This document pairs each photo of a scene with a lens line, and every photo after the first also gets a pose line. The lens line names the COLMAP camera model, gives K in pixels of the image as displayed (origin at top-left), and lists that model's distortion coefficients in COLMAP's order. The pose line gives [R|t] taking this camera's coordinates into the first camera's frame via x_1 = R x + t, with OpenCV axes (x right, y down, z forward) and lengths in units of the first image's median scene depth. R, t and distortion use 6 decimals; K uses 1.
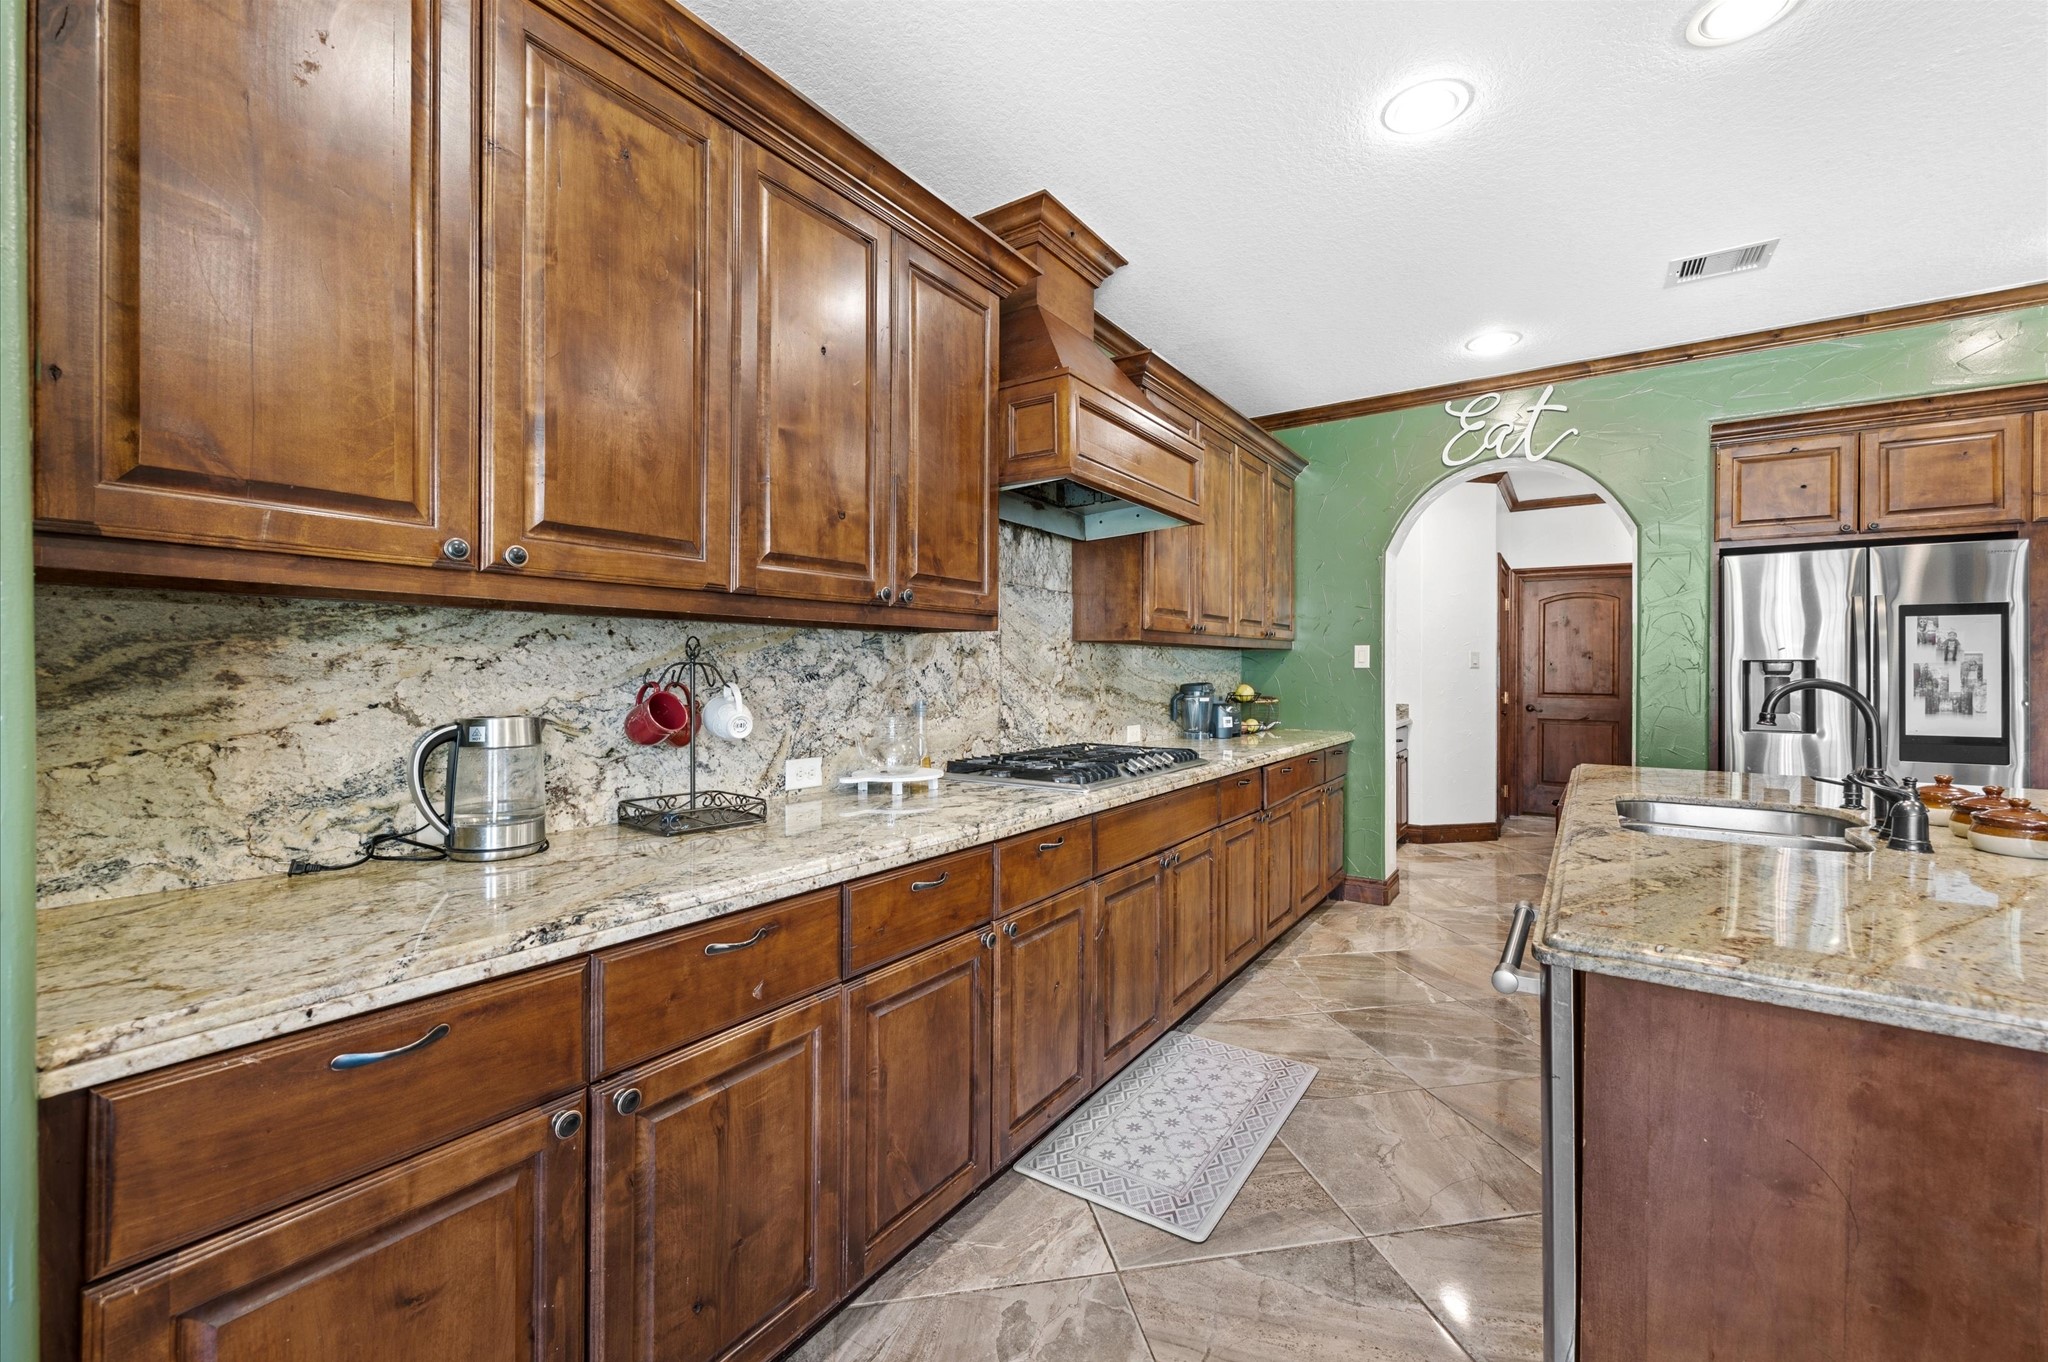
lens RADIAL K [[824.6, 0, 1019.0], [0, 824.6, 672.9], [0, 0, 1]] dist [-0.000827, 0.000189]
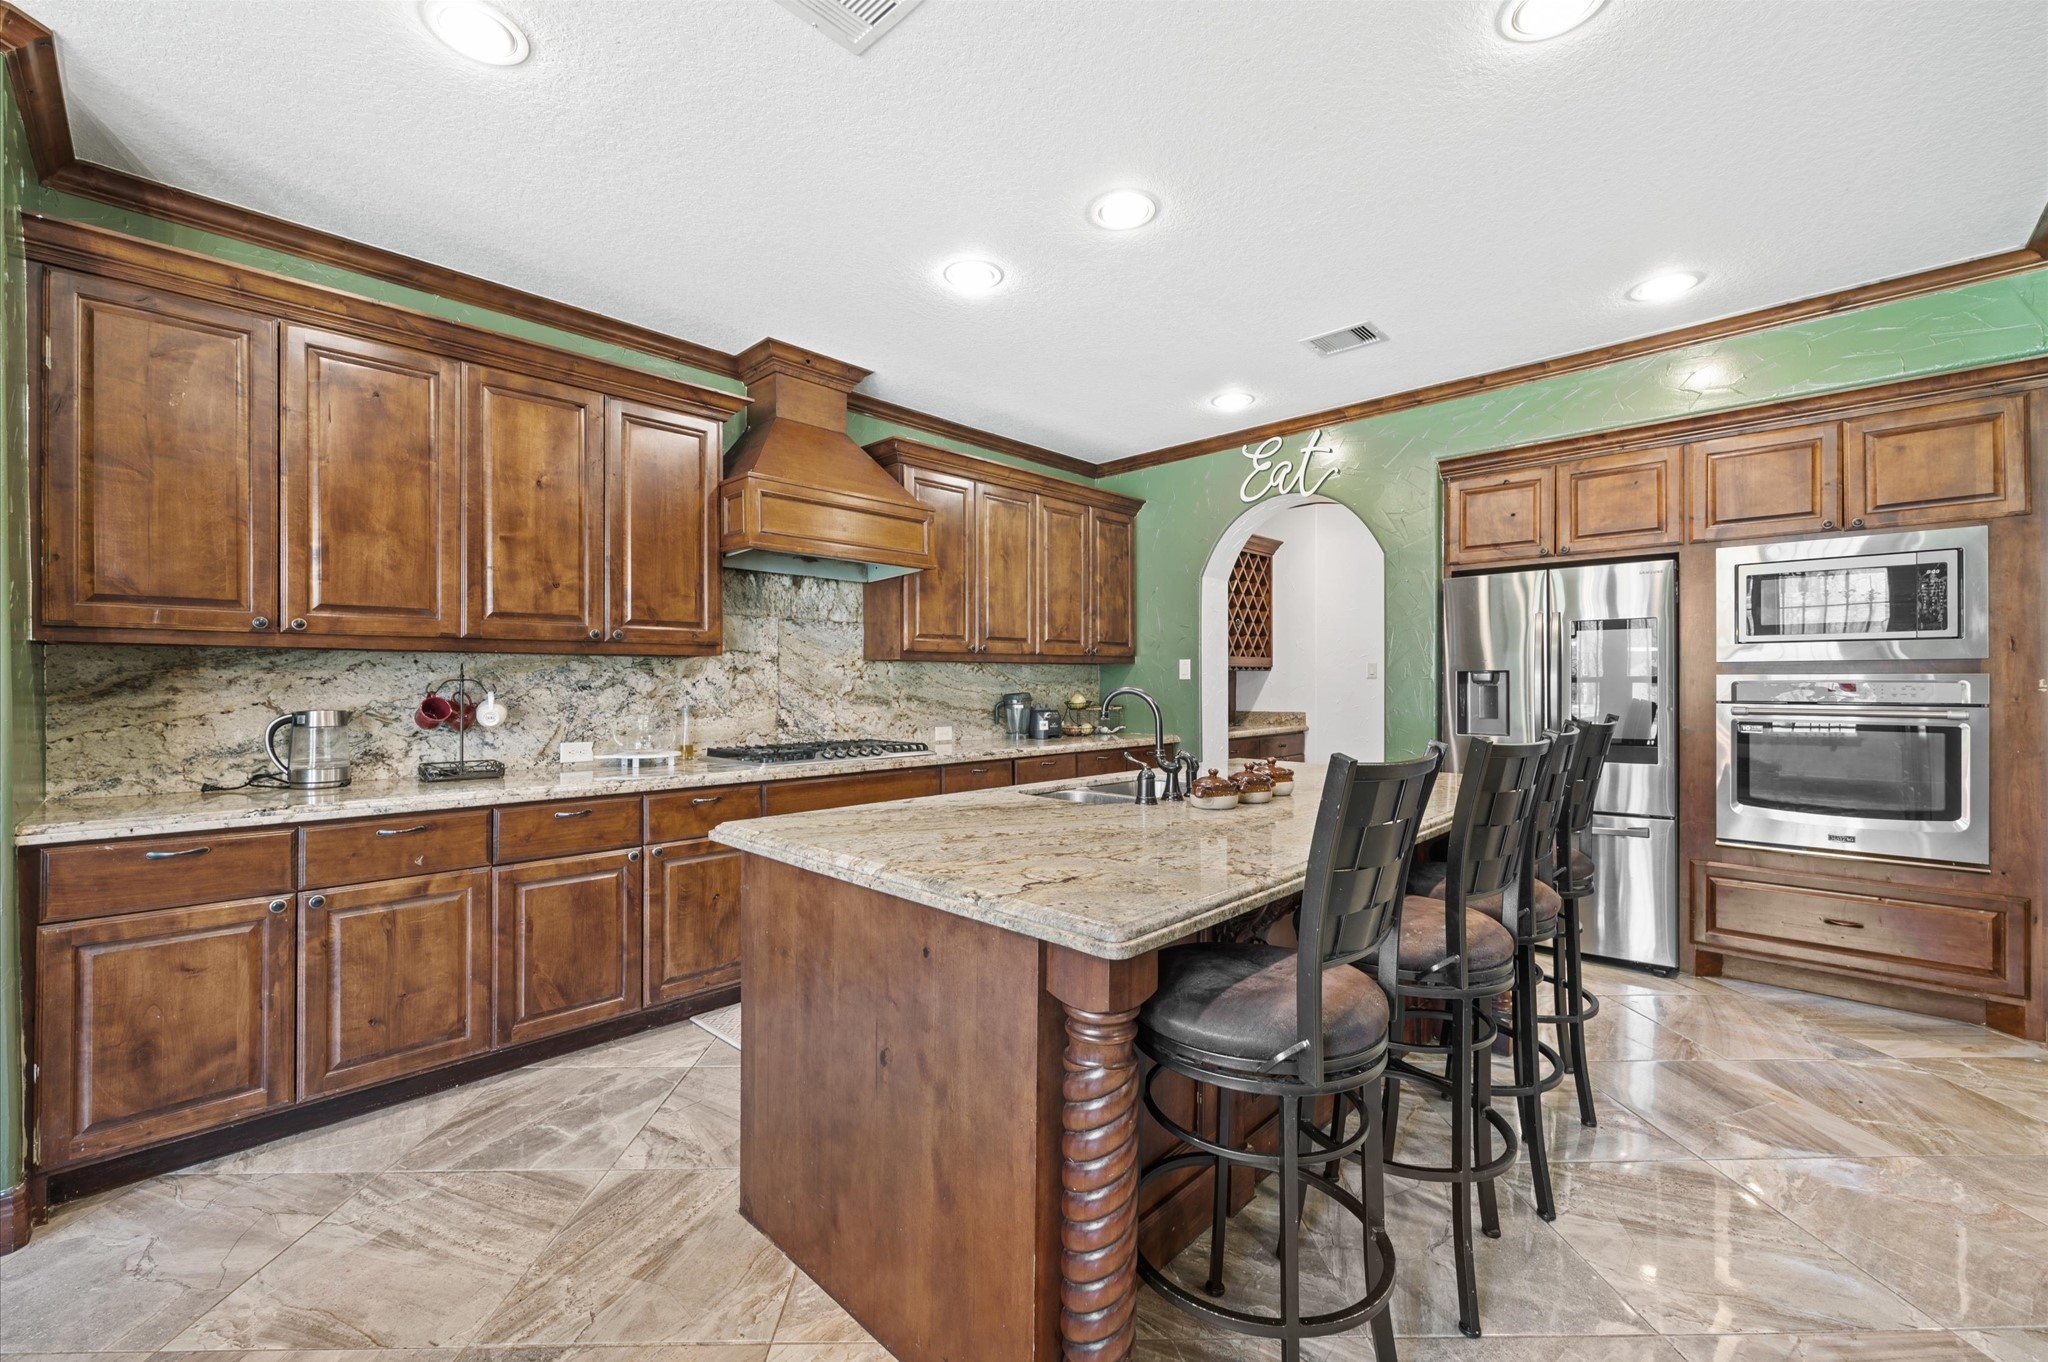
lens RADIAL K [[825.0, 0, 1017.7], [0, 825.0, 684.5], [0, 0, 1]] dist [0.000621, -0.000127]
pose [[0.985735, -0.004067, -0.168255, 1.027649], [0.003958, 0.999992, -0.000981, 0.003893], [0.168258, 0.000301, 0.985743, -0.454596]]
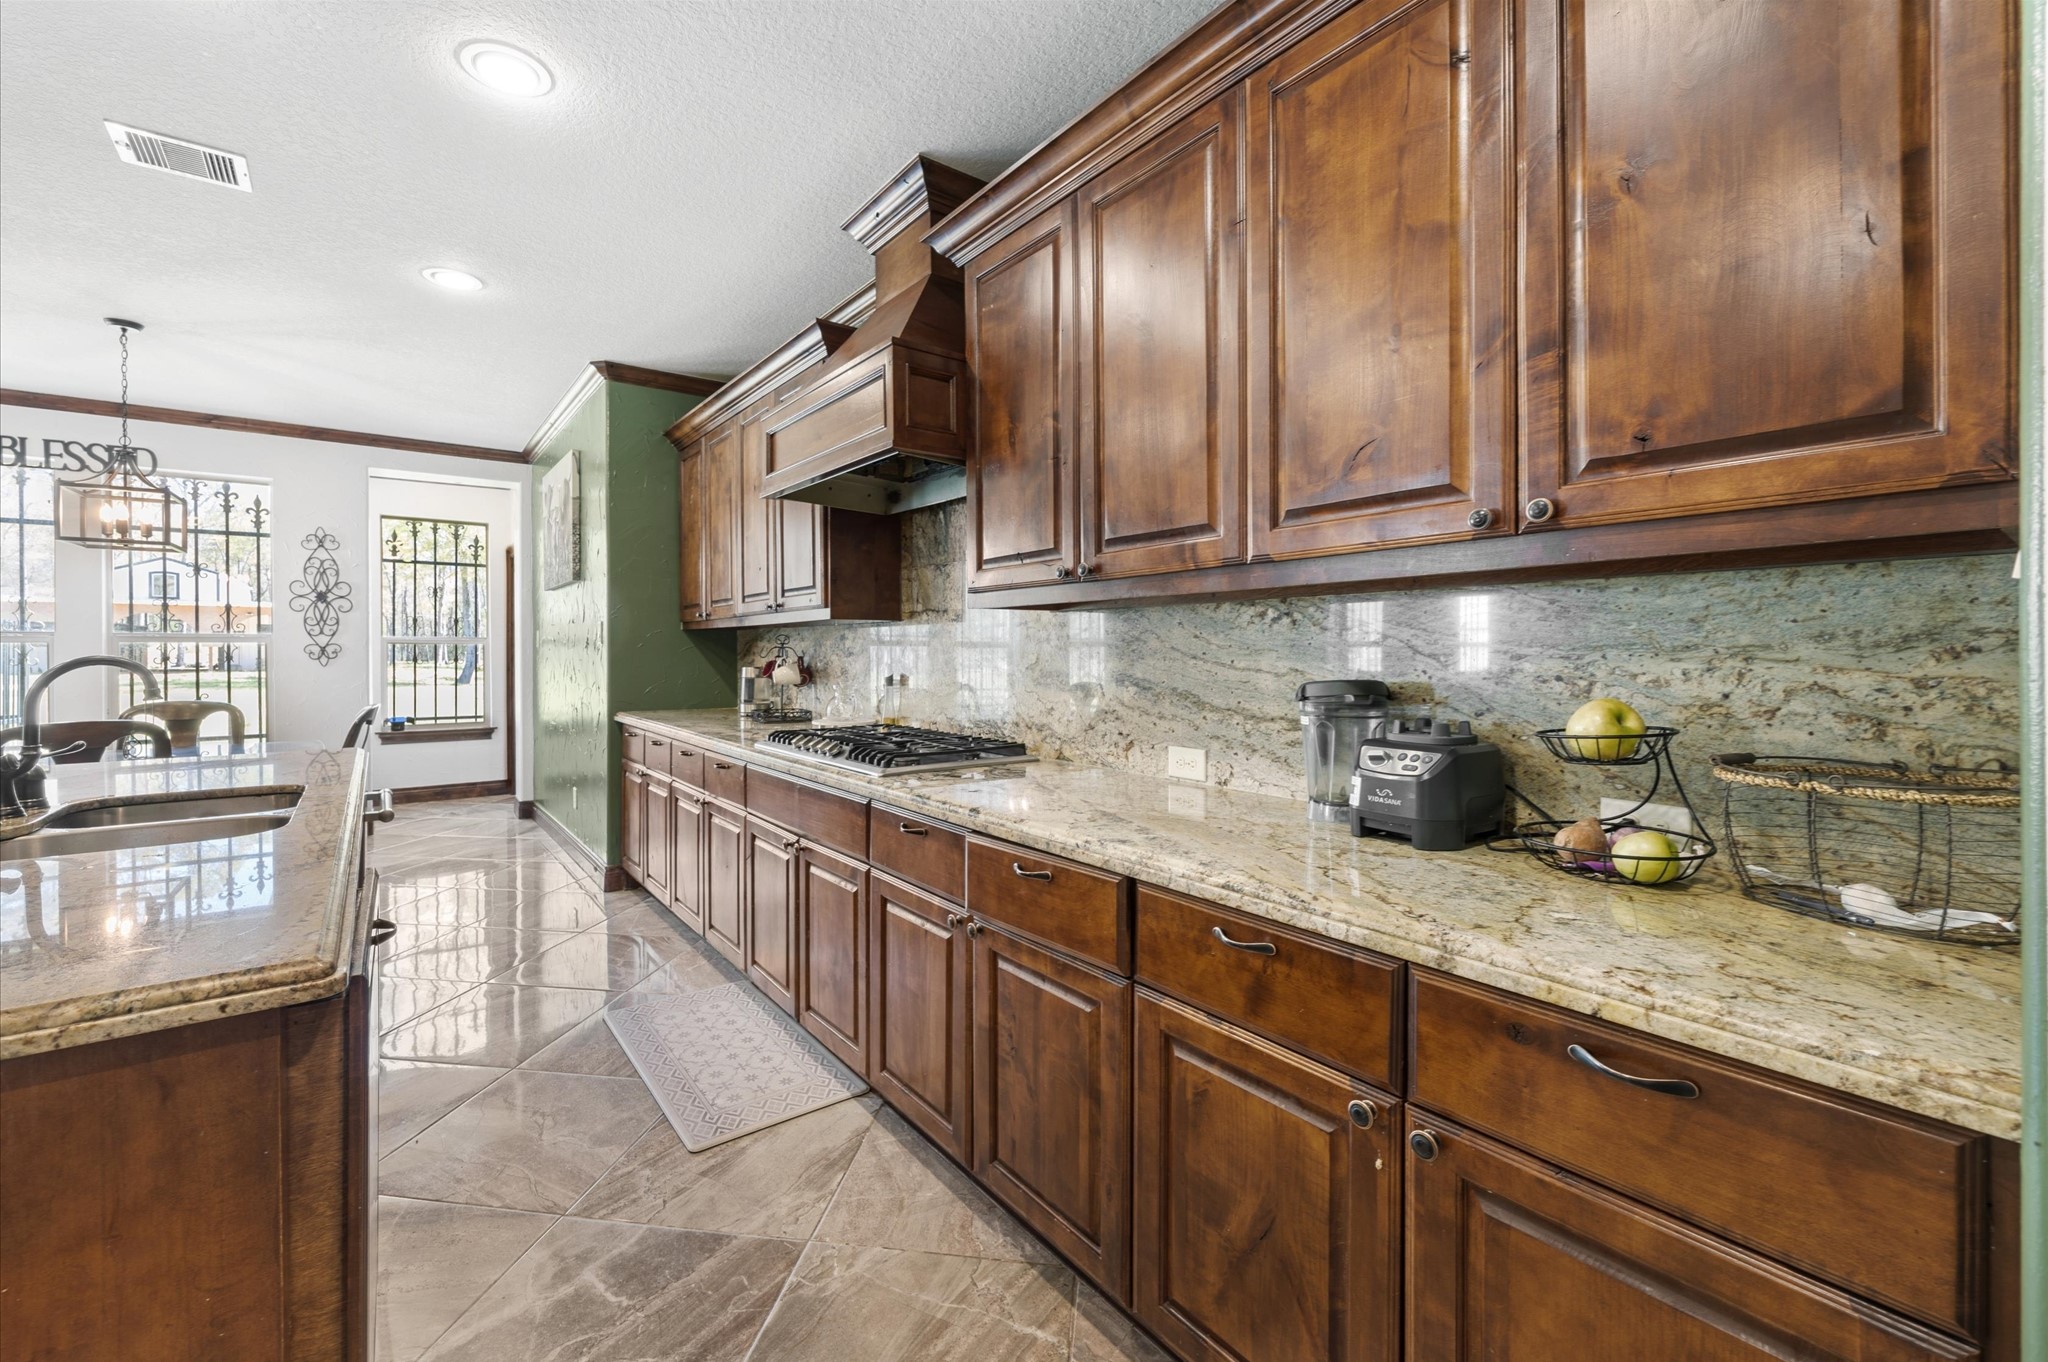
lens RADIAL K [[848.2, 0, 1028.5], [0, 848.2, 656.8], [0, 0, 1]] dist [-0.000986, -0.000524]
pose [[-0.304304, 0.005599, -0.952558, 1.607321], [-0.001155, 0.999980, 0.006247, -0.002549], [0.952574, 0.003002, -0.304292, 2.408455]]
